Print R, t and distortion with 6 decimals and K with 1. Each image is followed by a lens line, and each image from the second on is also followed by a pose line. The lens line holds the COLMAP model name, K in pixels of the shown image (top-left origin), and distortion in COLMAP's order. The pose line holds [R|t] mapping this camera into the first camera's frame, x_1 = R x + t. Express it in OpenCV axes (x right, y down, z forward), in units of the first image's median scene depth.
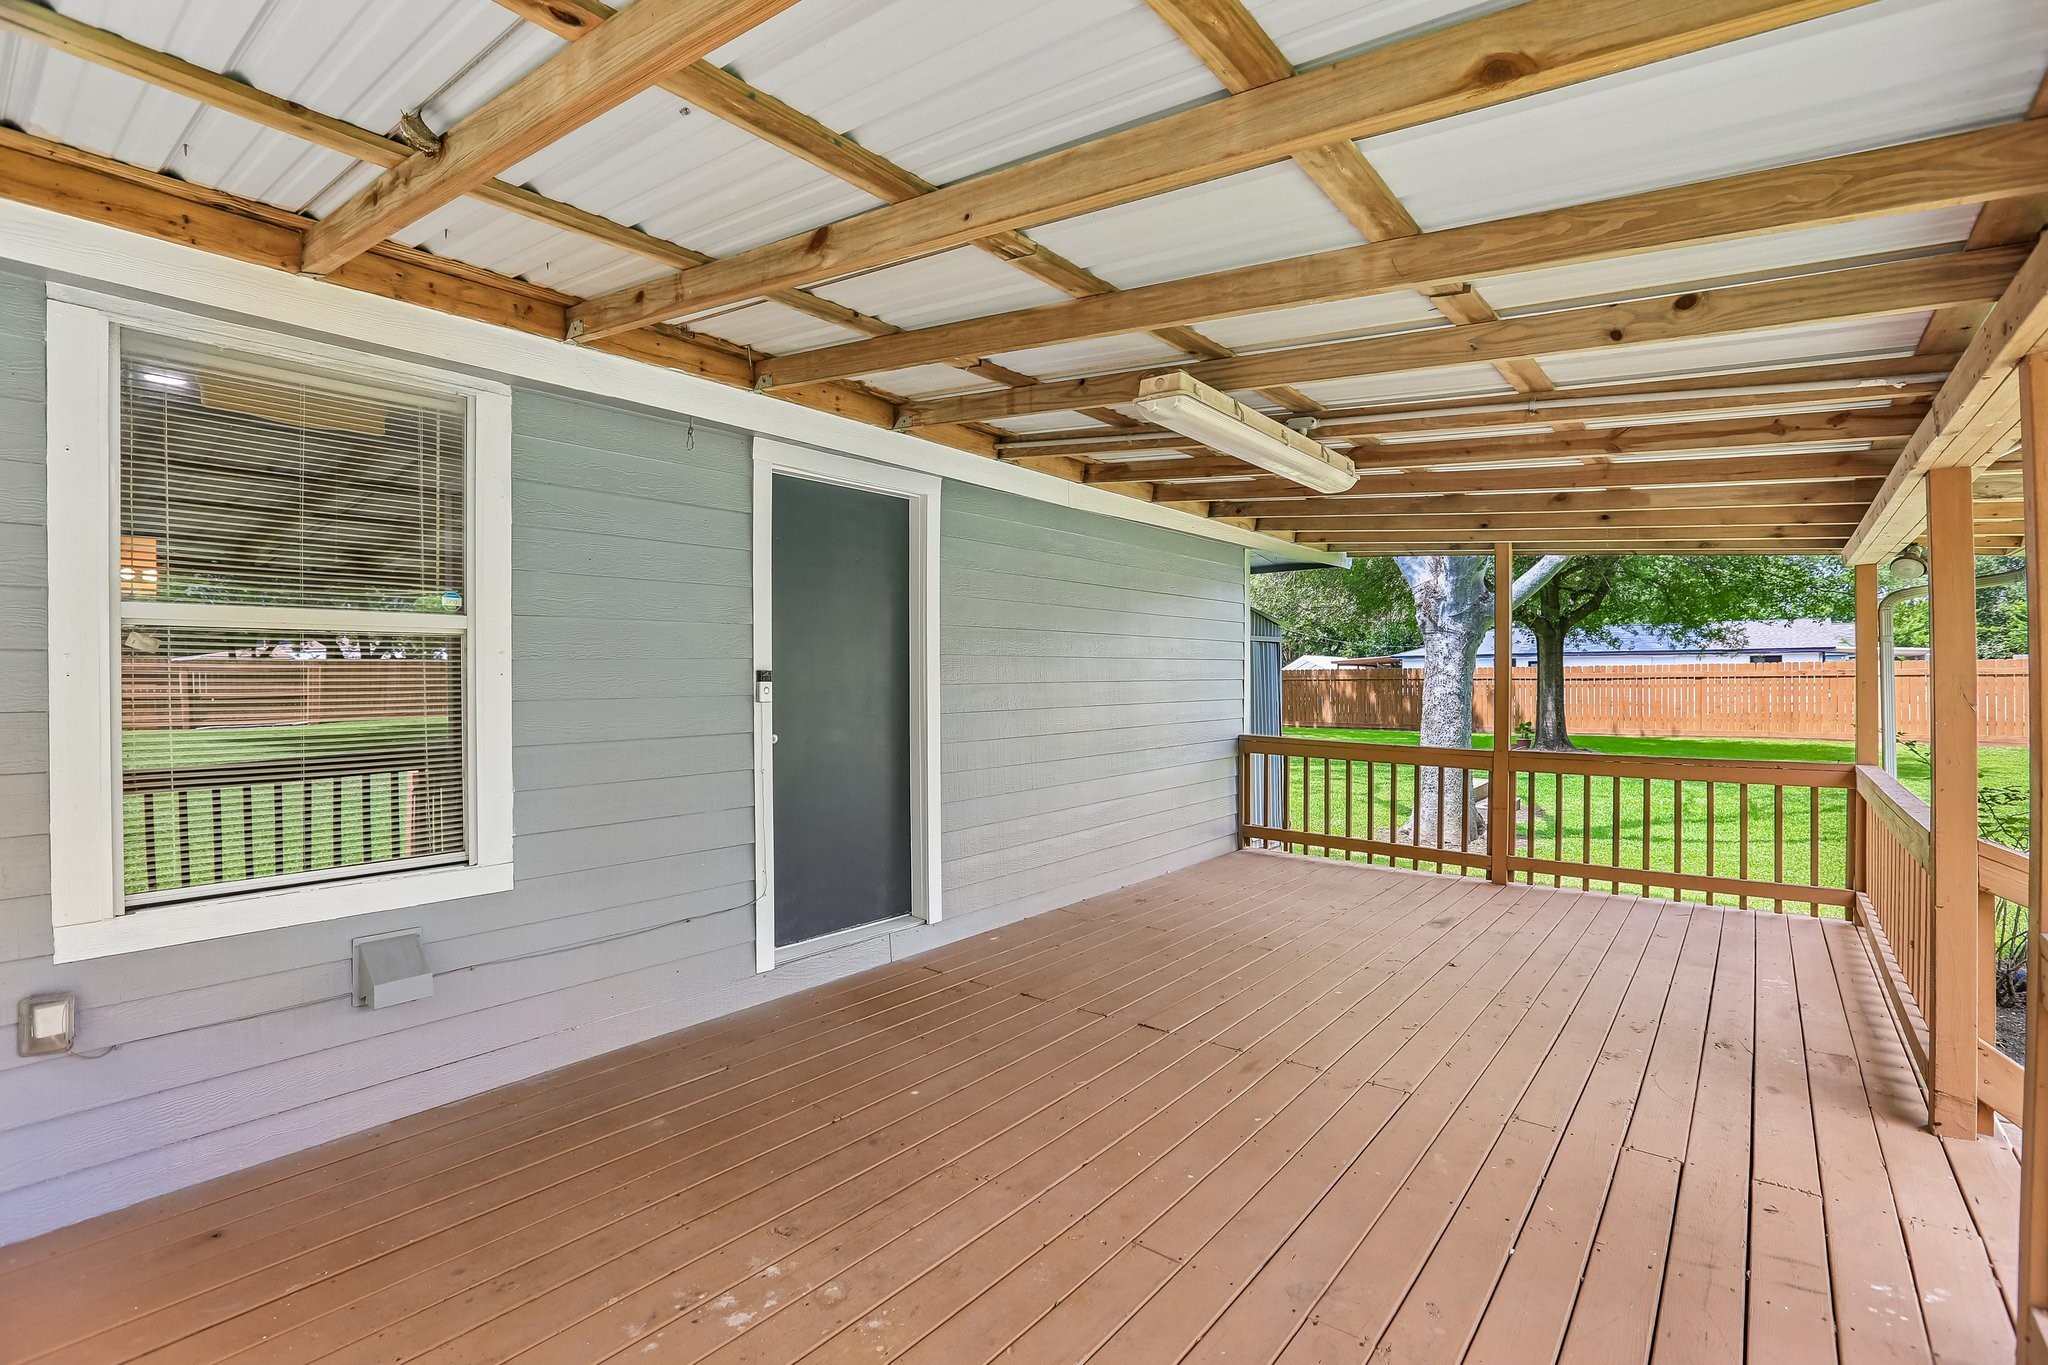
lens RADIAL K [[954.9, 0, 1030.1], [0, 954.9, 689.9], [0, 0, 1]] dist [-0.030265, 0.000869]
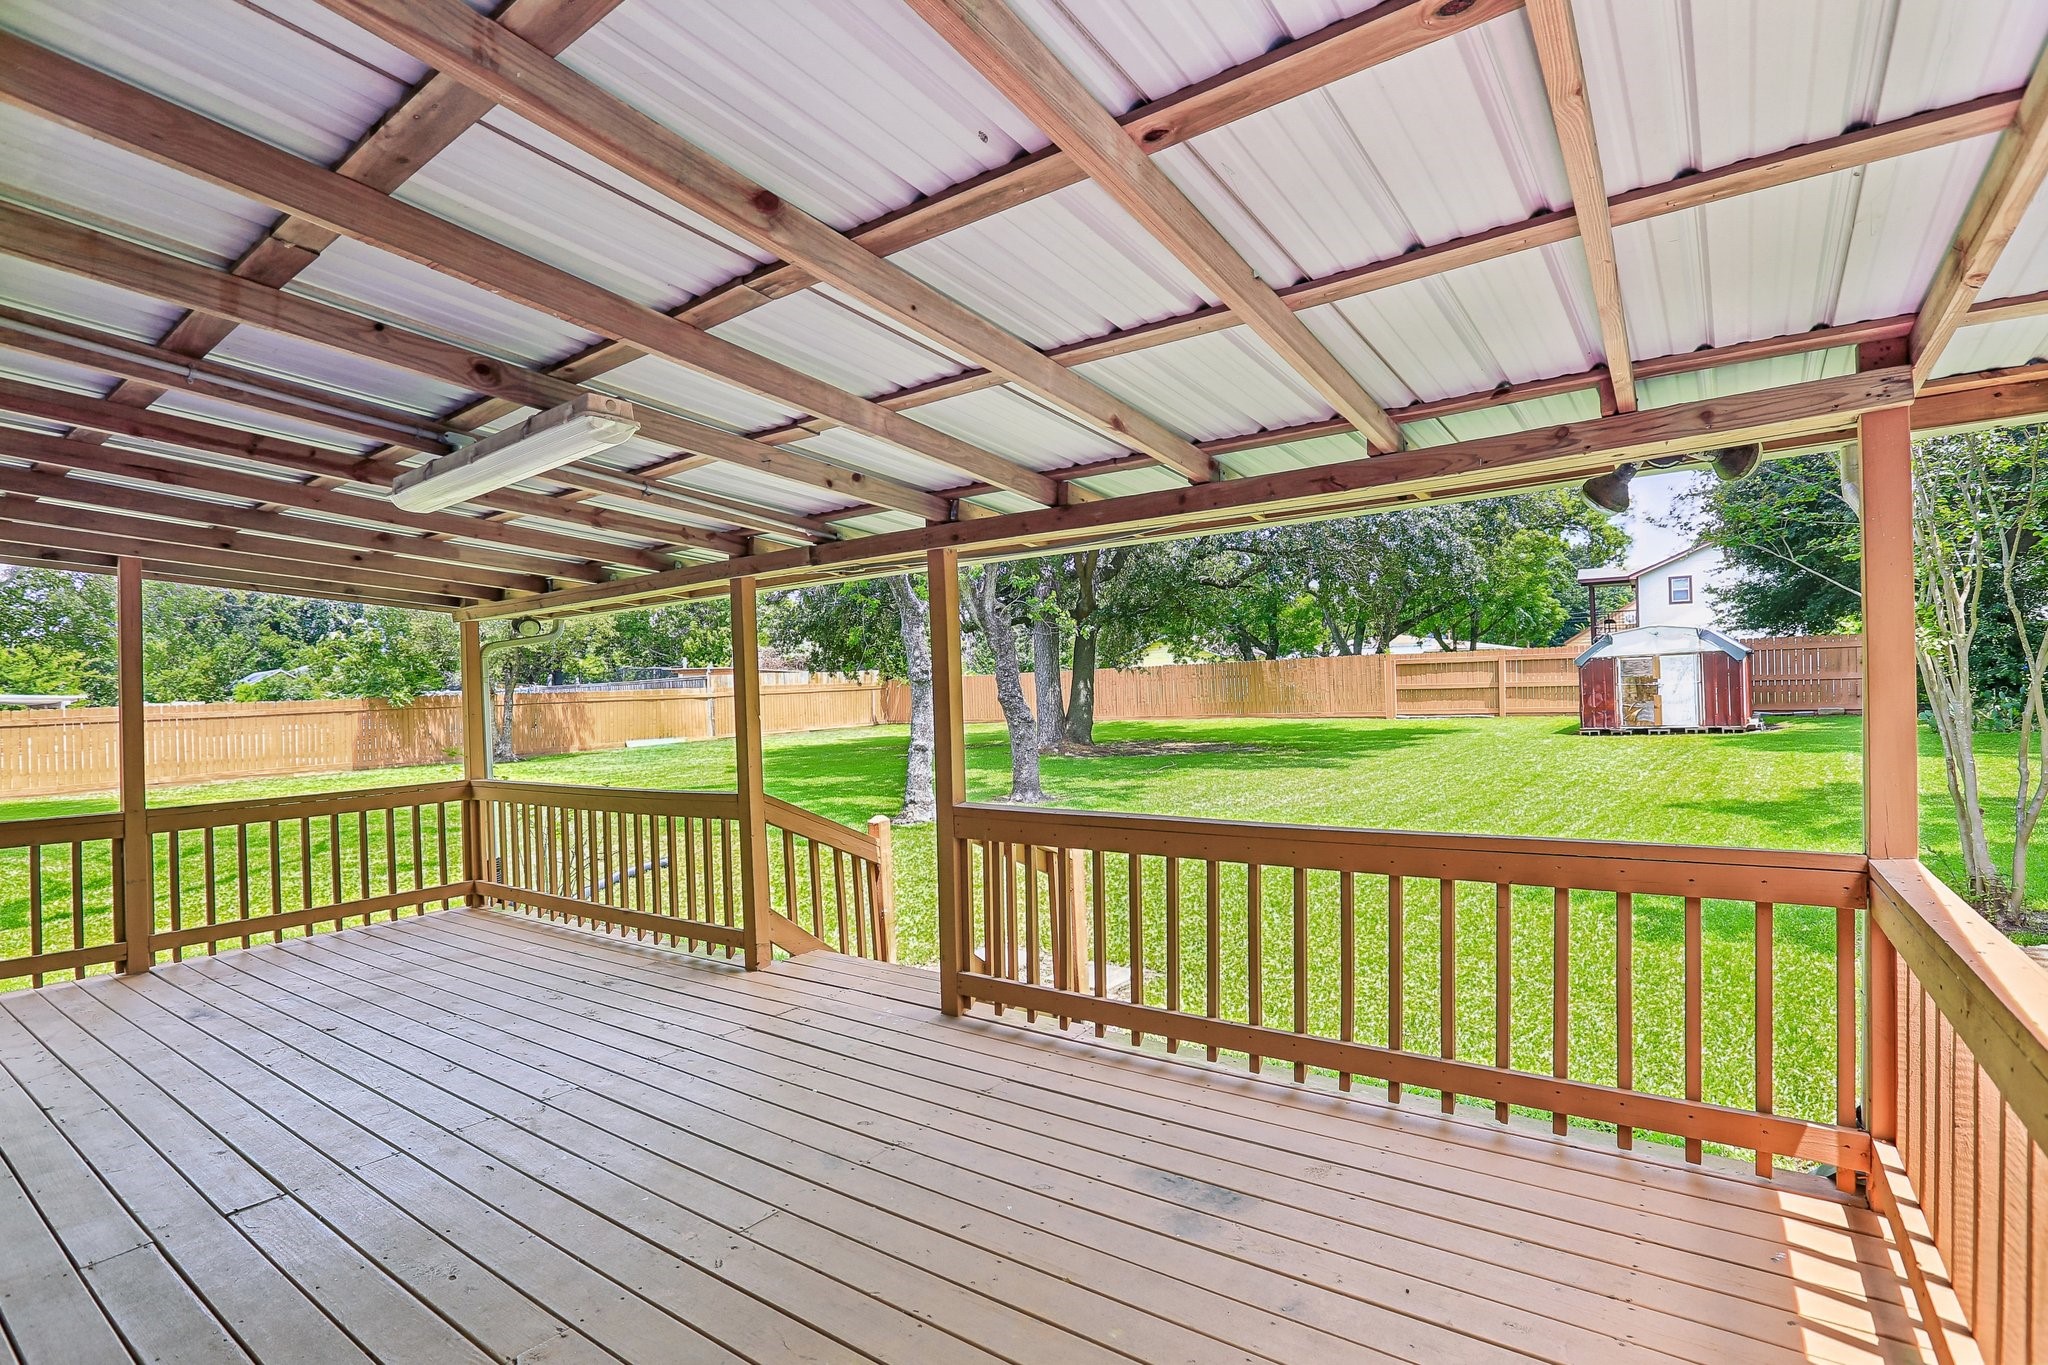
lens RADIAL K [[954.9, 0, 1030.1], [0, 954.9, 689.9], [0, 0, 1]] dist [-0.030265, 0.000869]
pose [[-0.050252, 0.002558, 0.998733, -0.461112], [0.051235, 0.998687, 0.000020, -0.001671], [-0.997422, 0.051171, -0.050317, 0.337069]]
